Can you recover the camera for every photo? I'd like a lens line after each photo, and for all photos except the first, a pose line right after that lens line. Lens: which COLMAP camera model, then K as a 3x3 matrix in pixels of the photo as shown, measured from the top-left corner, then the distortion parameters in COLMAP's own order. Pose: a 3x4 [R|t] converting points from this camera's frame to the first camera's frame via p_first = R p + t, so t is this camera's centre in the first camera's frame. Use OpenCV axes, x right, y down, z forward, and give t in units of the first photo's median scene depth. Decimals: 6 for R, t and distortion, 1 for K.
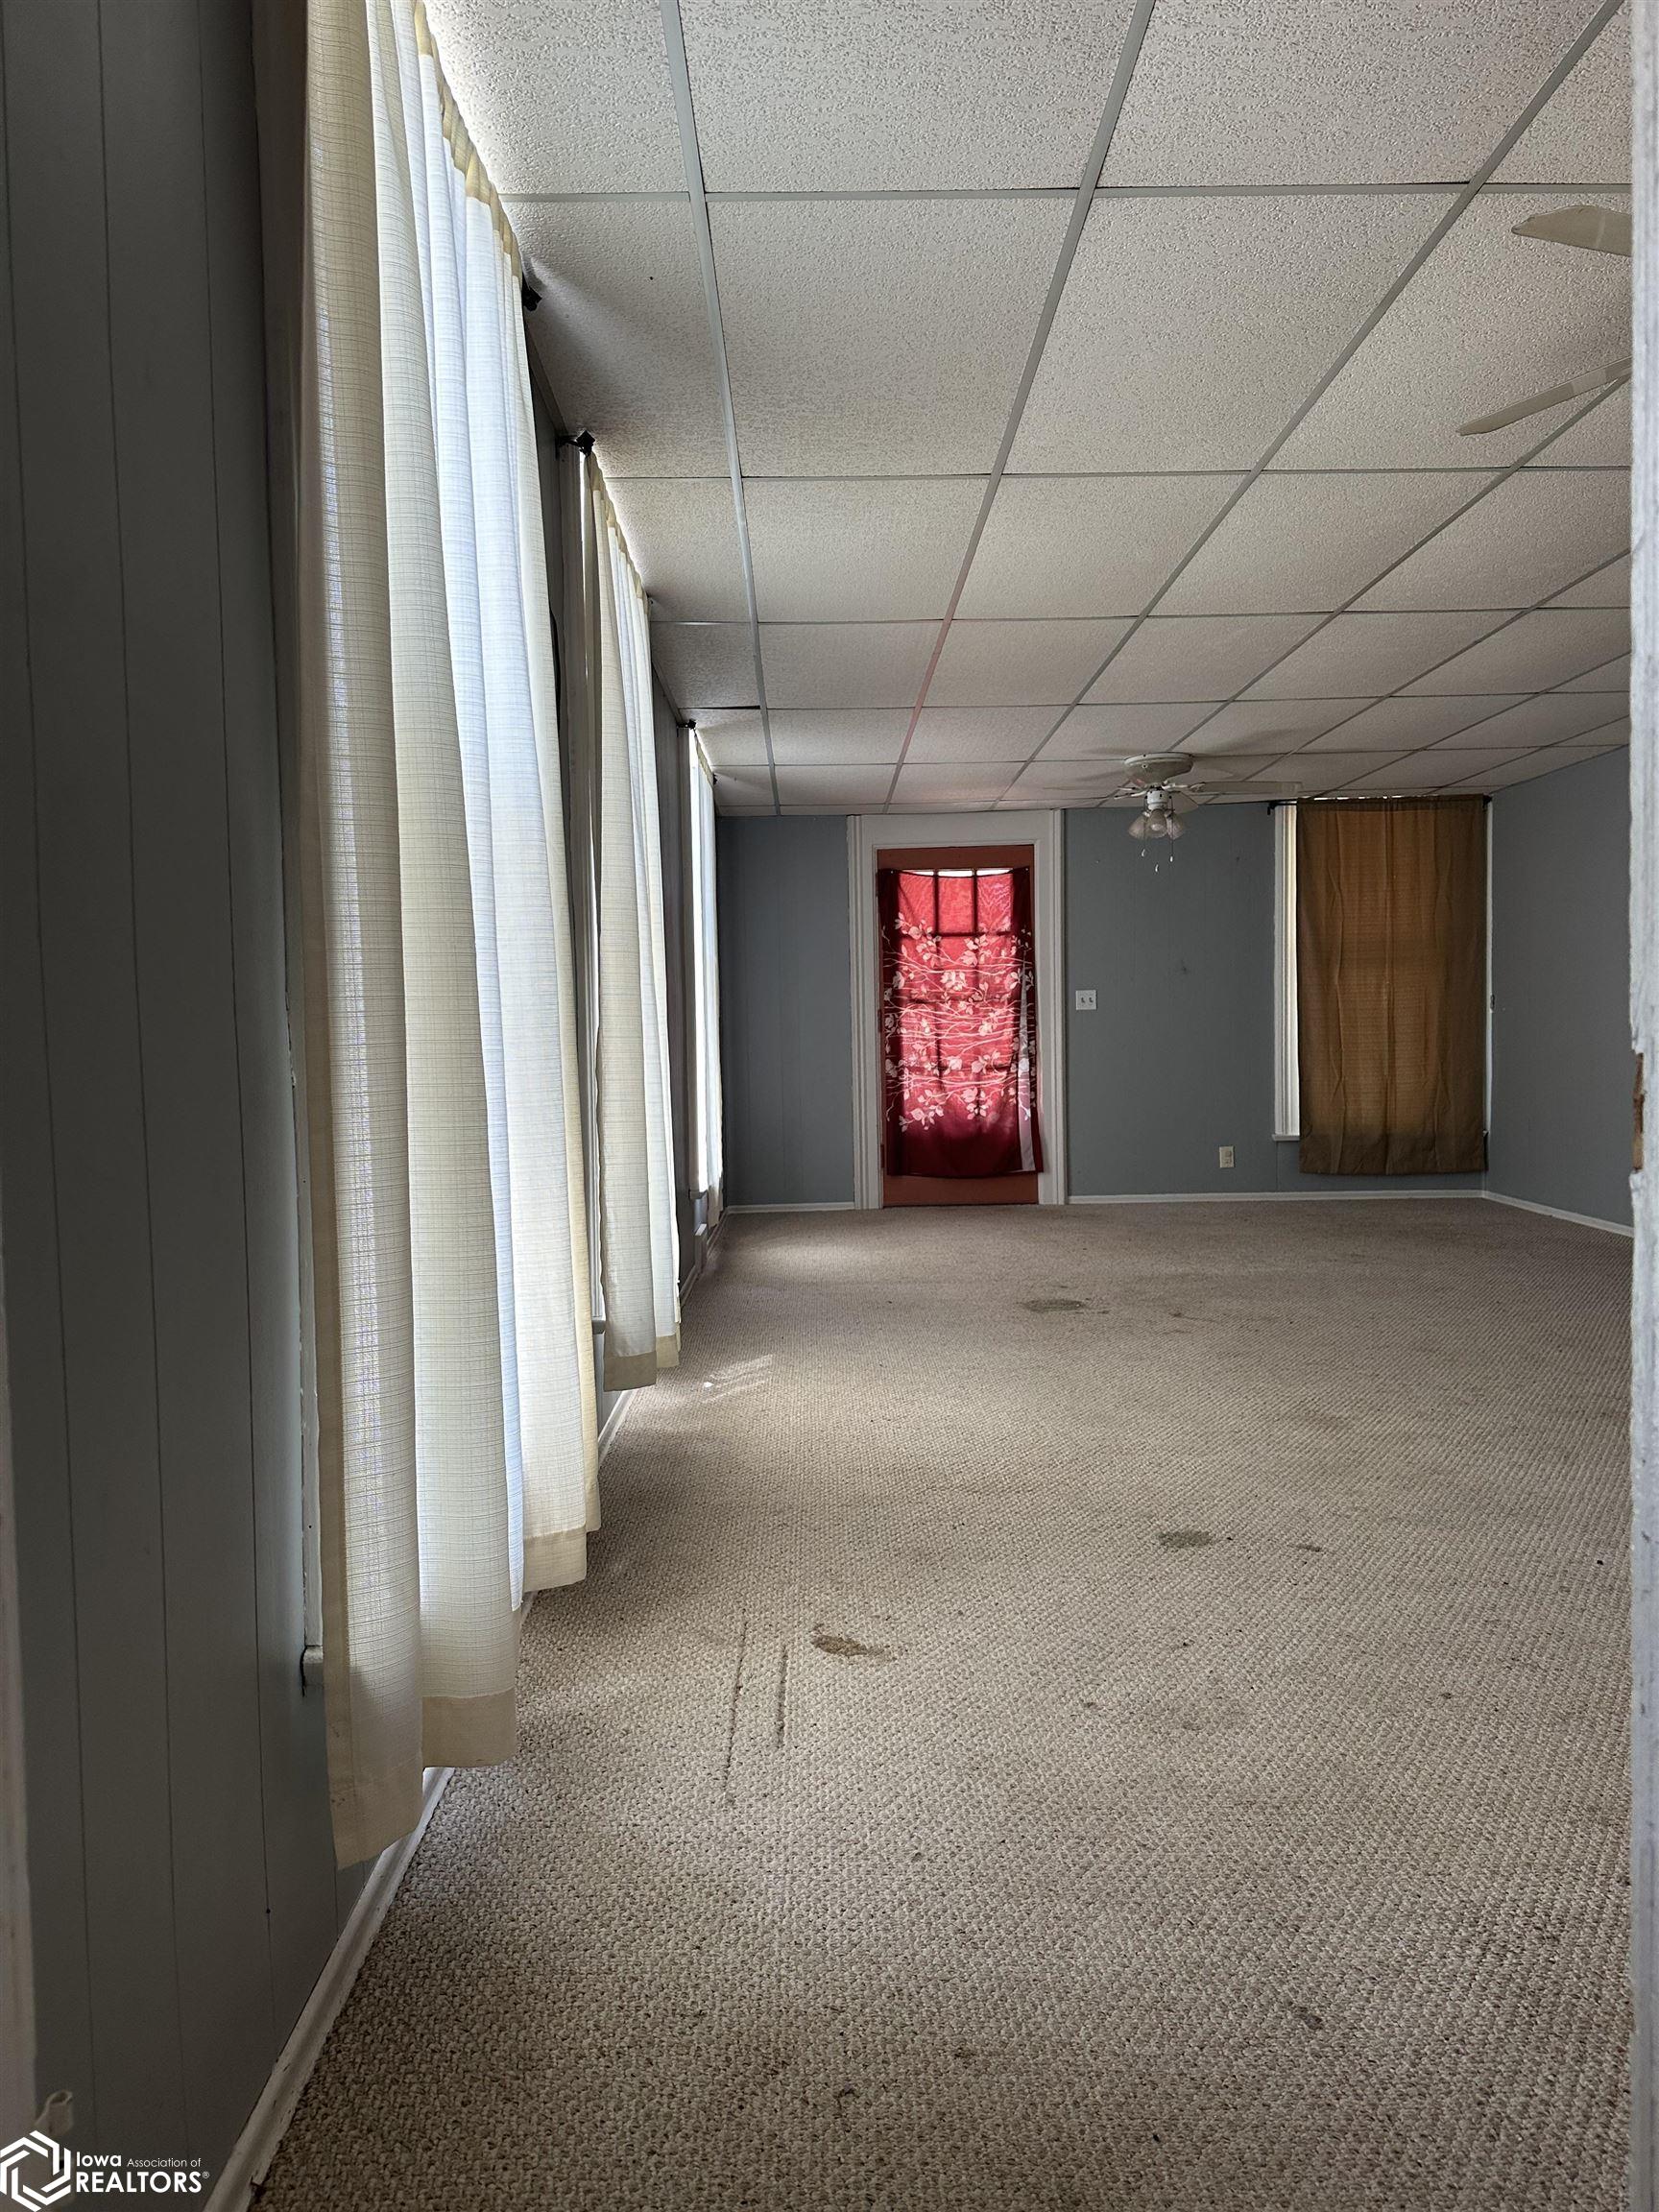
lens RADIAL K [[1580.5, 0, 805.6], [0, 1580.5, 1118.7], [0, 0, 1]] dist [0.087254, -0.098428]
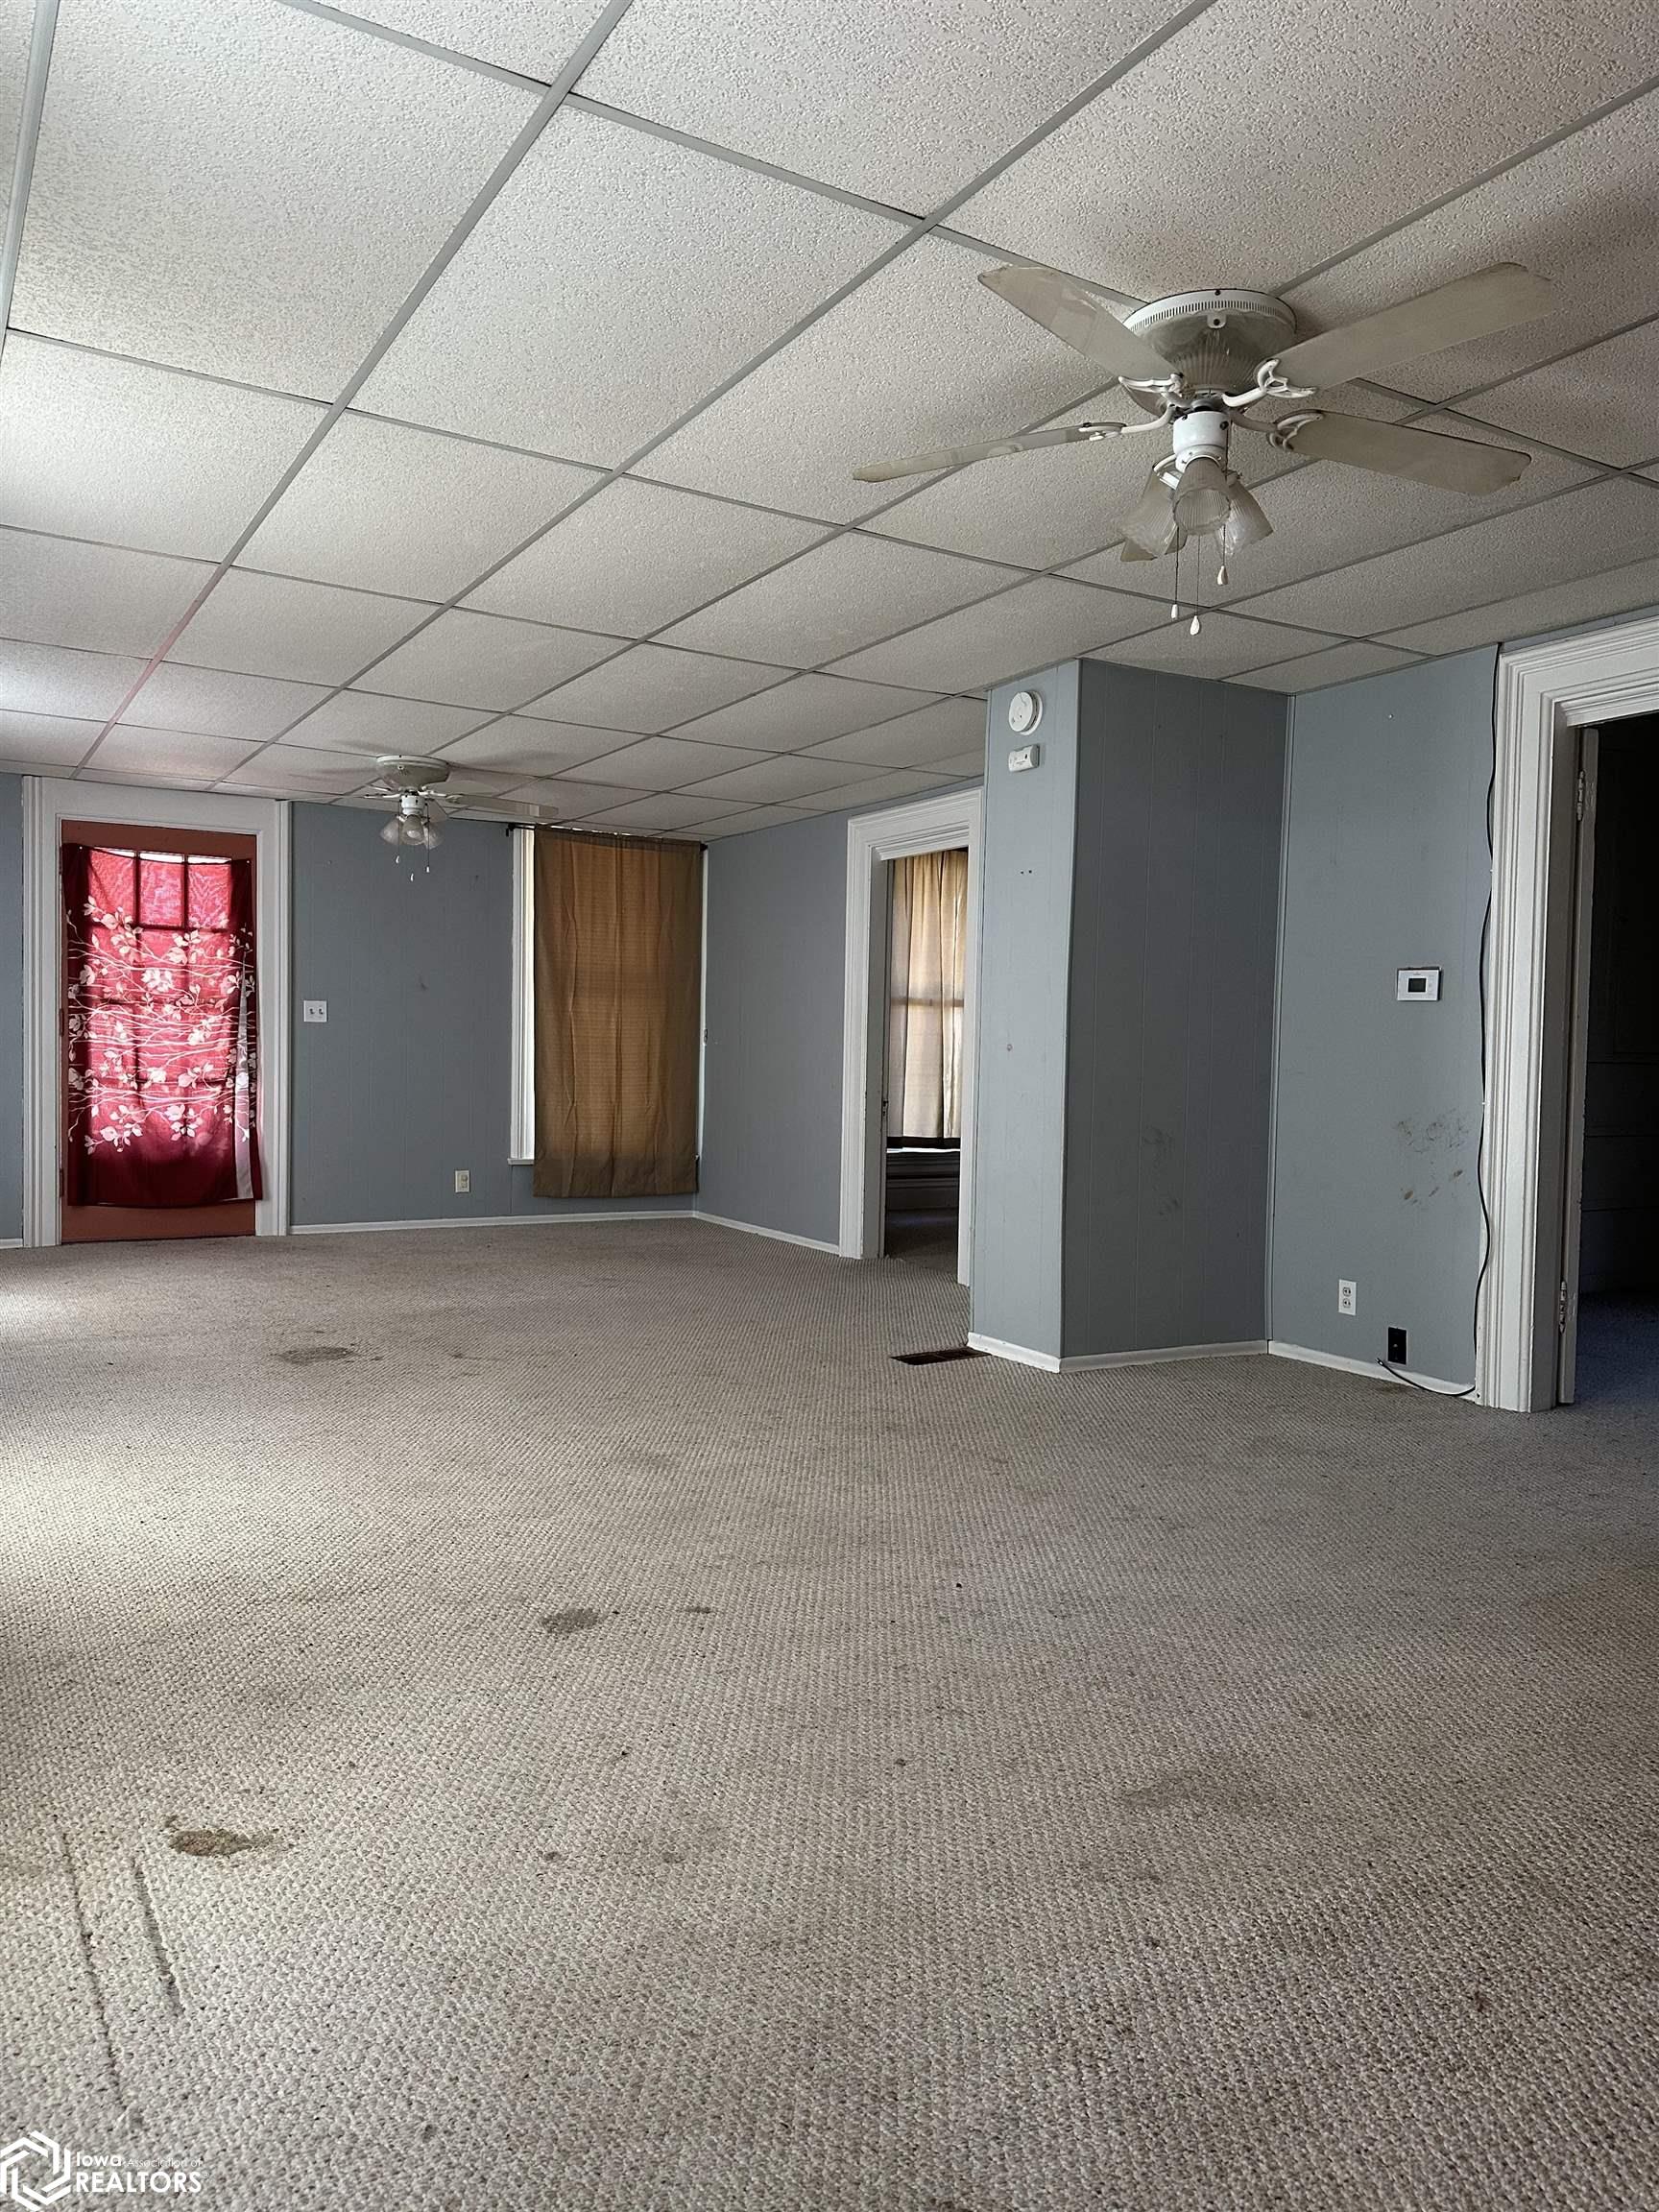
lens RADIAL K [[1580.5, 0, 837.1], [0, 1580.5, 1119.7], [0, 0, 1]] dist [0.087254, -0.098428]
pose [[0.857341, 0.017873, 0.514438, -0.038090], [-0.013137, 0.999831, -0.012842, -0.004308], [-0.514581, 0.004252, 0.857431, 0.052403]]
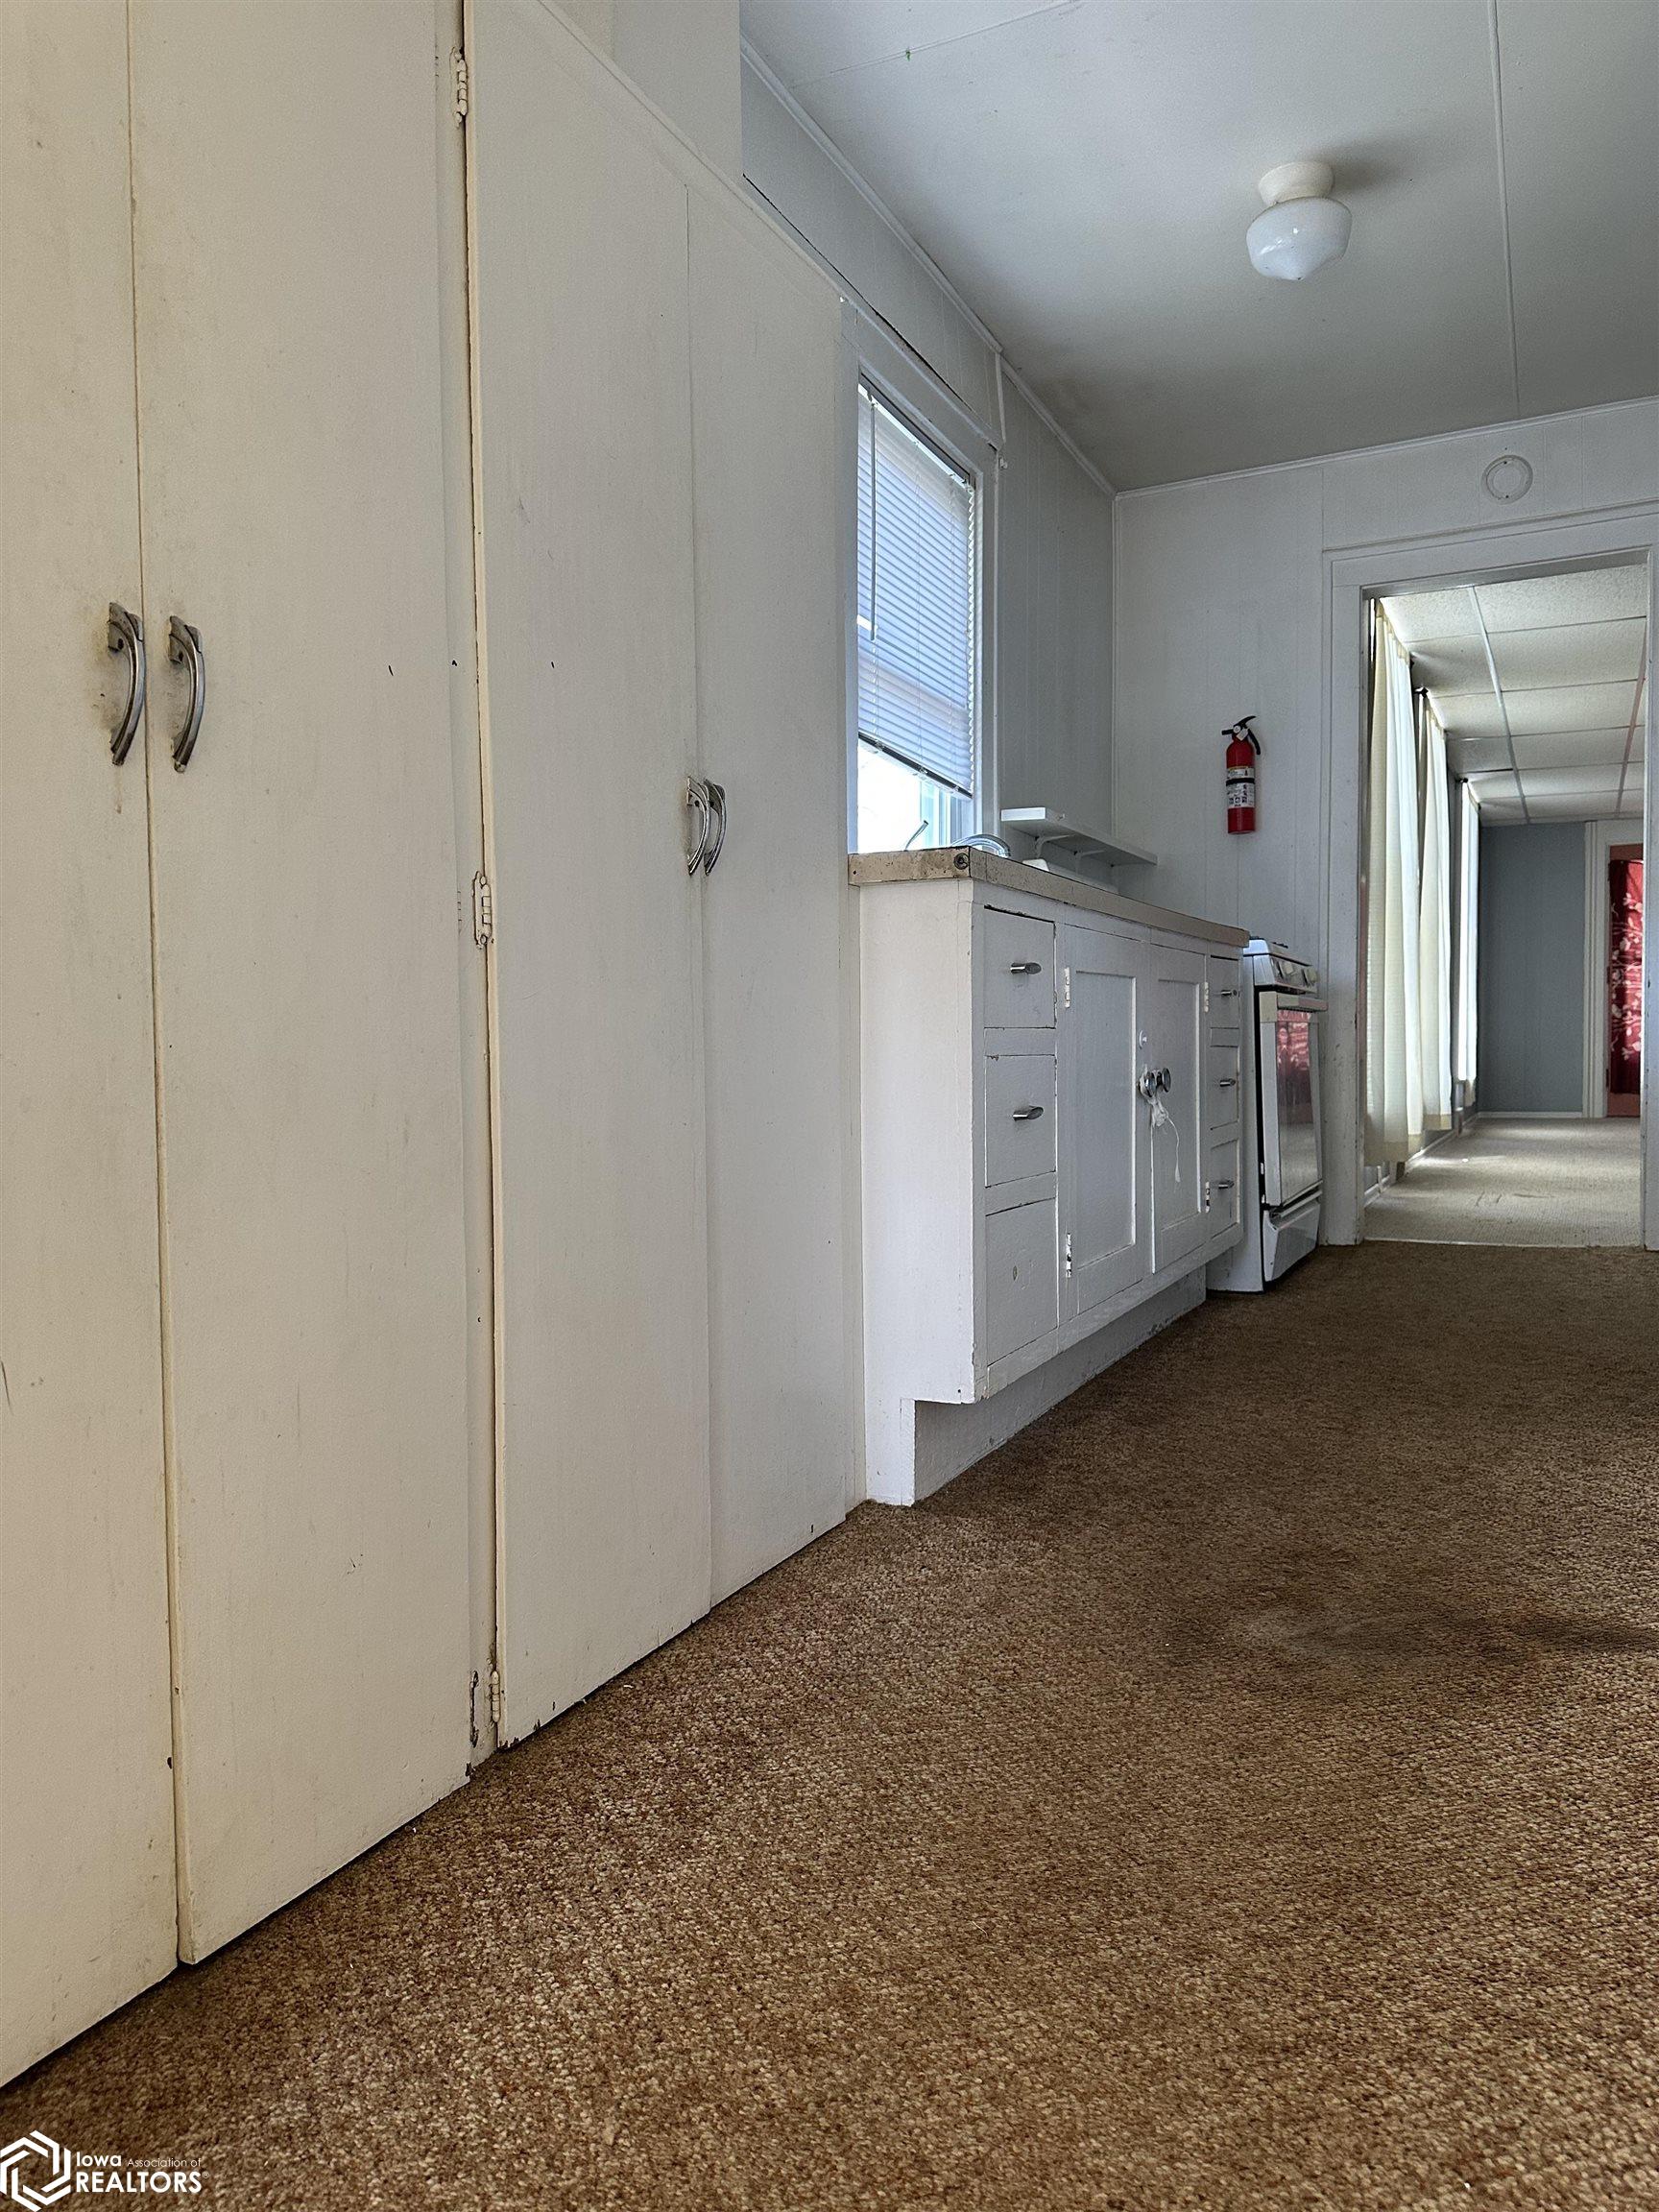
lens RADIAL K [[1580.5, 0, 851.3], [0, 1580.5, 1099.2], [0, 0, 1]] dist [0.087254, -0.098428]
pose [[0.911527, 0.027174, -0.410342, 0.023569], [-0.028752, 0.999584, 0.002326, 0.057341], [0.410234, 0.009678, 0.911929, -0.486734]]
